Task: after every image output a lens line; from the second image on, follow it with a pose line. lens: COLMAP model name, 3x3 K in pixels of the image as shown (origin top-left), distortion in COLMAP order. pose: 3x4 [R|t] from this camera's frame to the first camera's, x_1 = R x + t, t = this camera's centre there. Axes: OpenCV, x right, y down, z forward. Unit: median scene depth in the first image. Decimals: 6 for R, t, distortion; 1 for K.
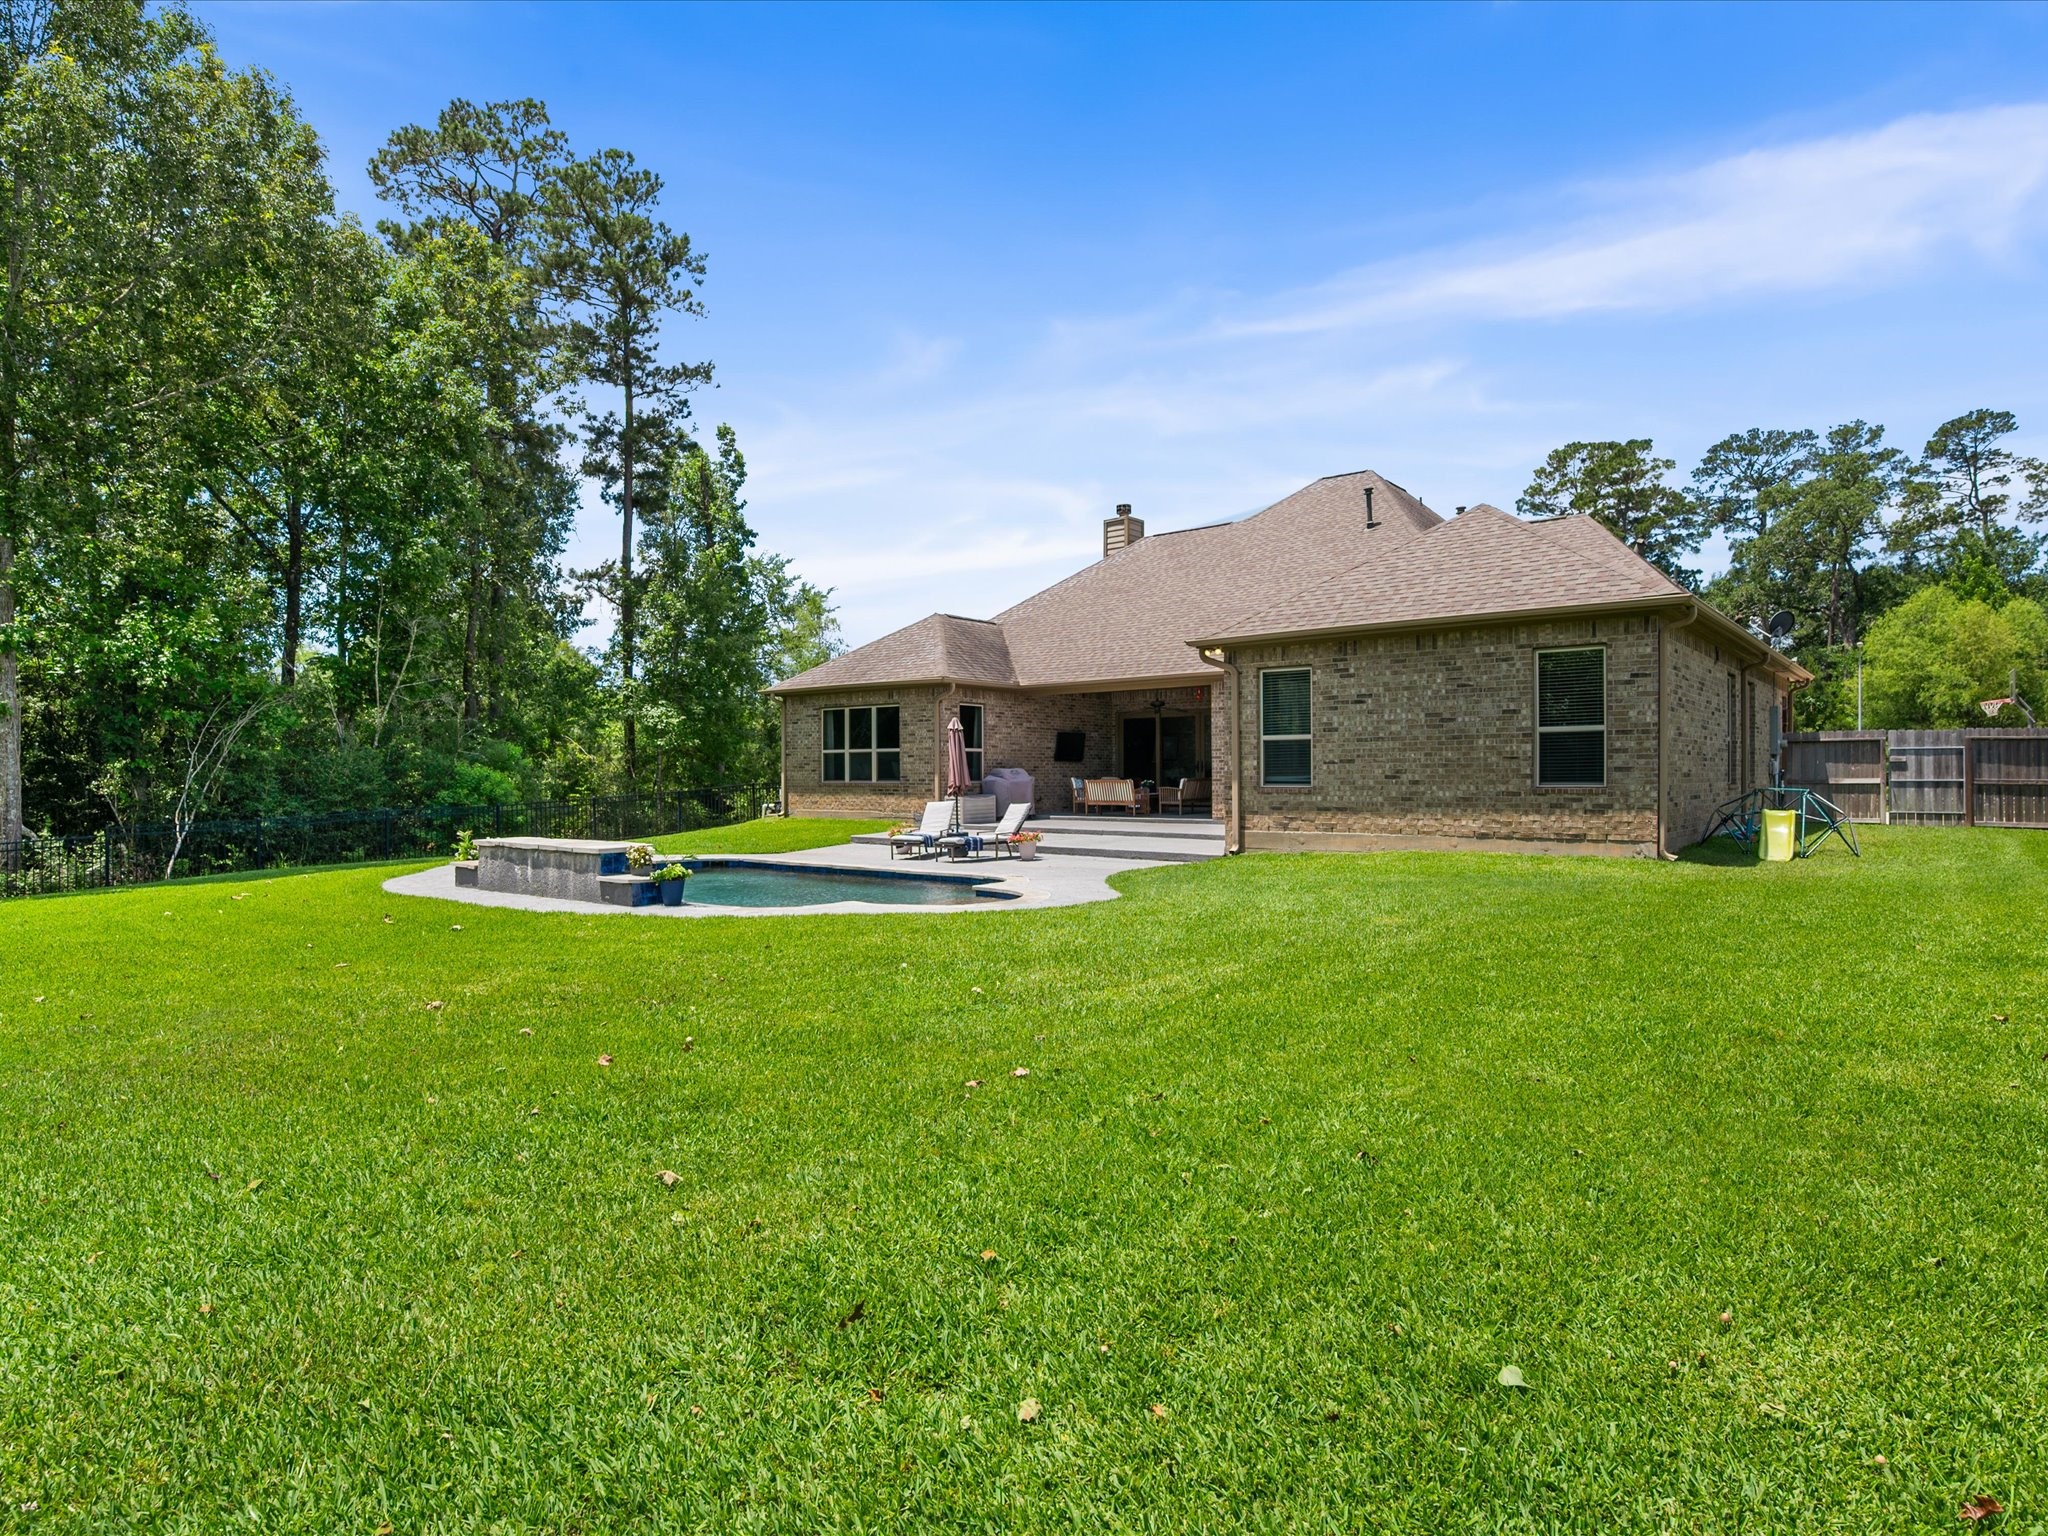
lens RADIAL K [[993.9, 0, 1024.0], [0, 993.9, 768.0], [0, 0, 1]] dist [-0.001073, 0.000108]
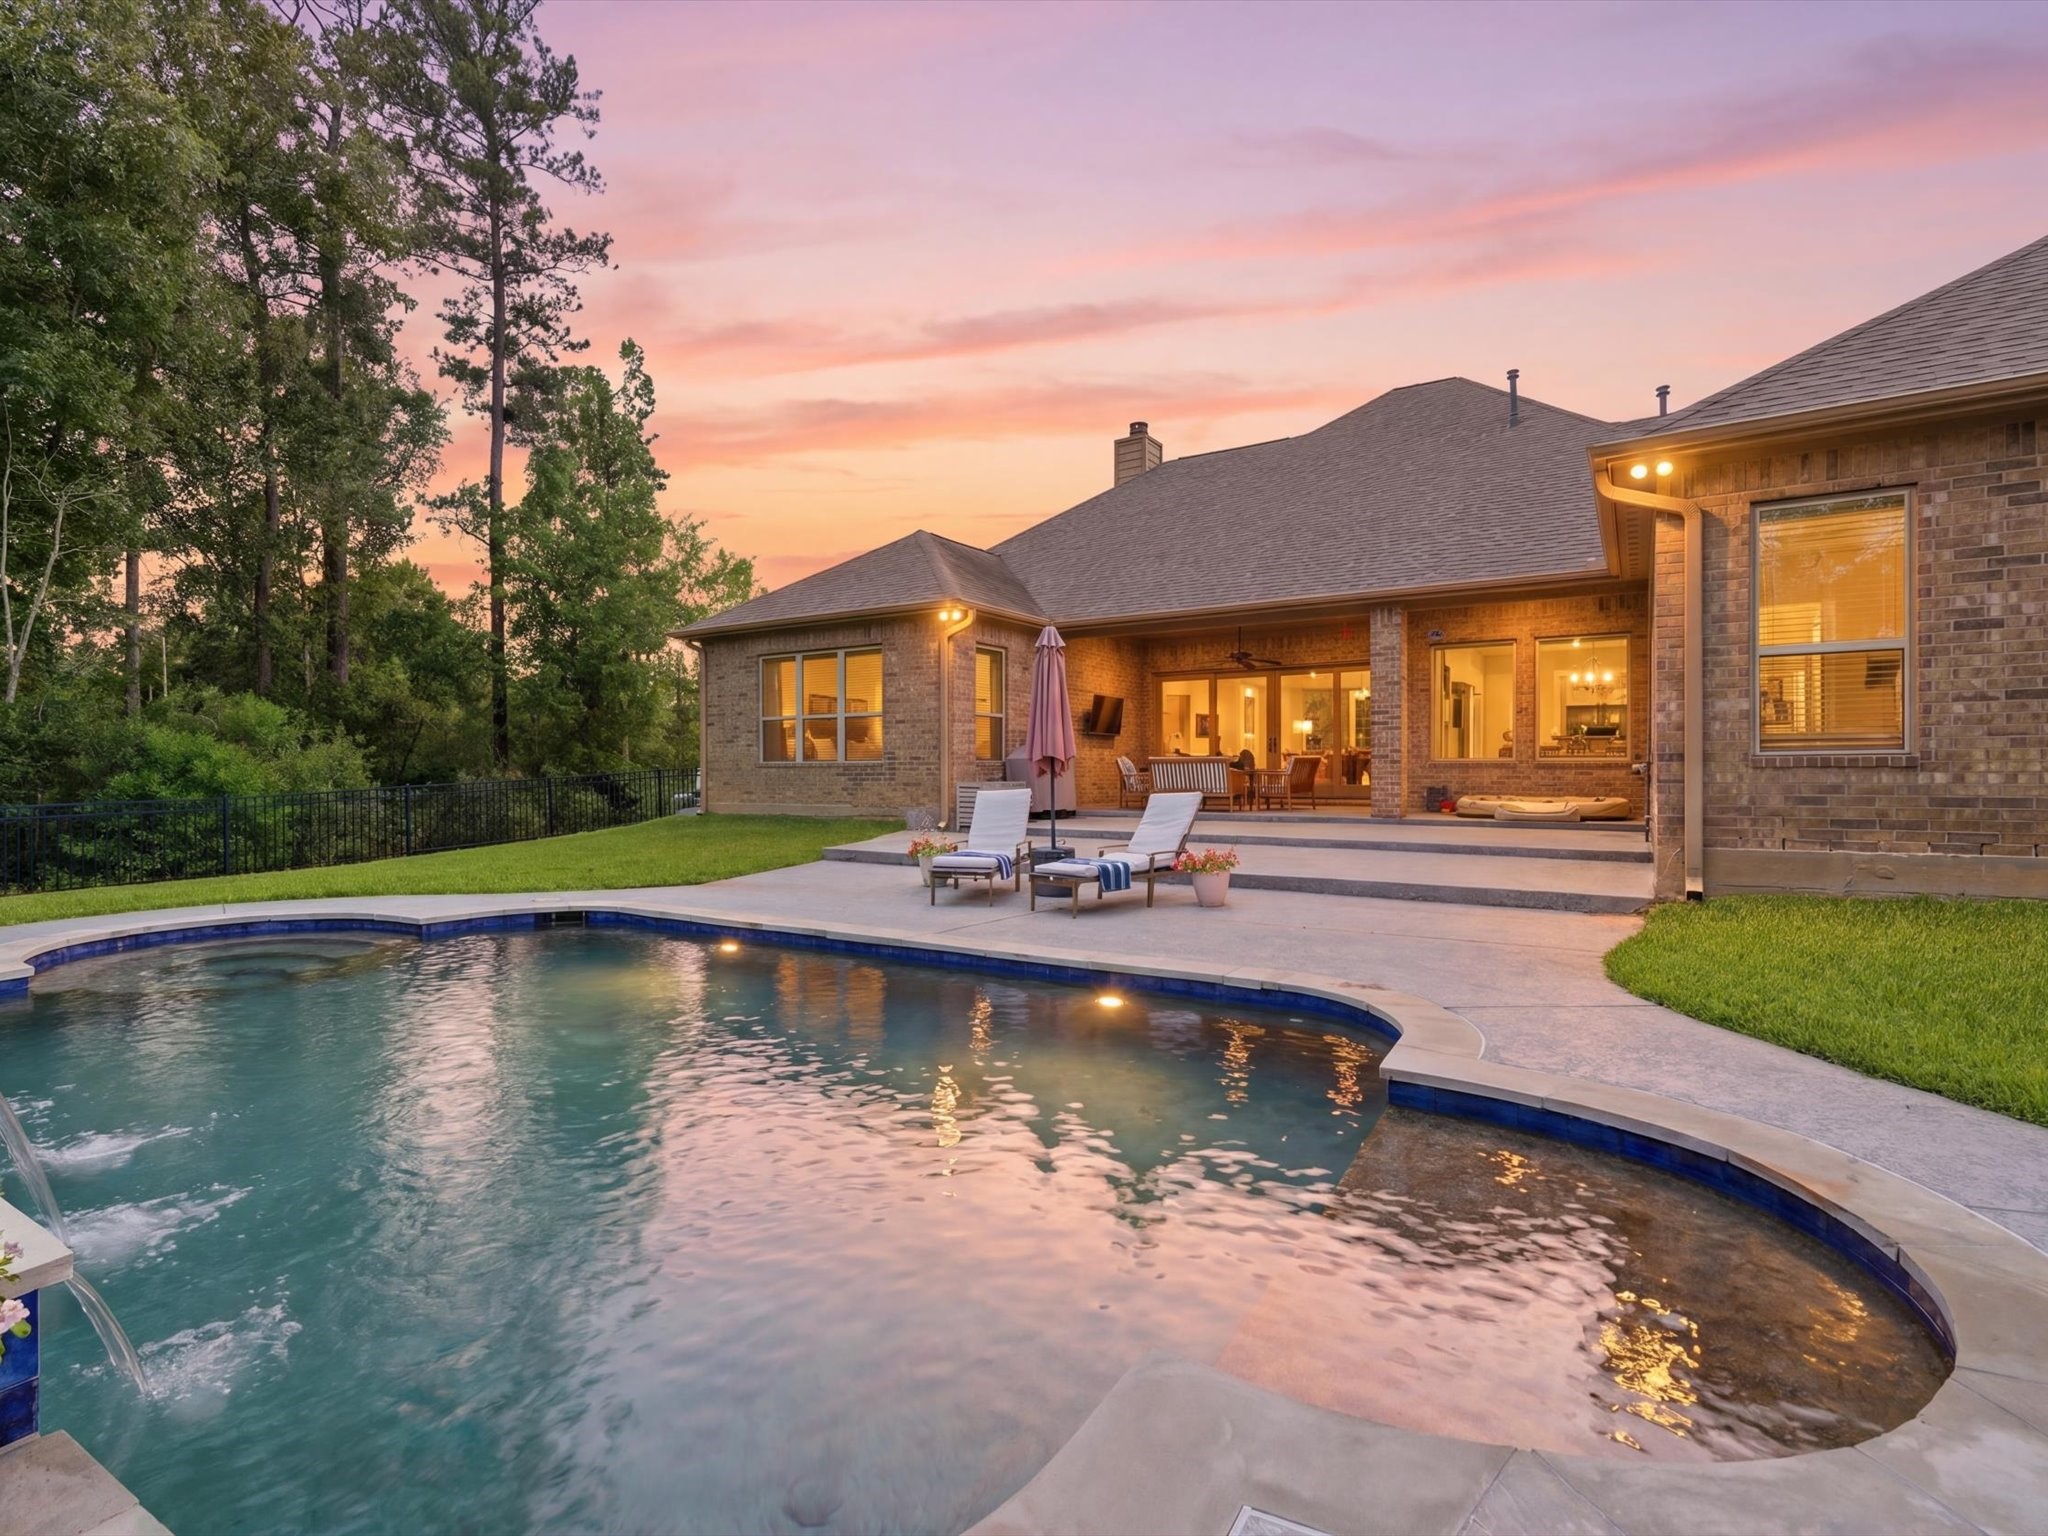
lens RADIAL K [[940.2, 0, 1033.1], [0, 940.2, 767.0], [0, 0, 1]] dist [0.000686, 0.004666]
pose [[0.994680, 0.002174, 0.102988, -0.053512], [-0.002823, 0.999977, 0.006156, 0.008247], [-0.102972, -0.006414, 0.994664, 0.214483]]
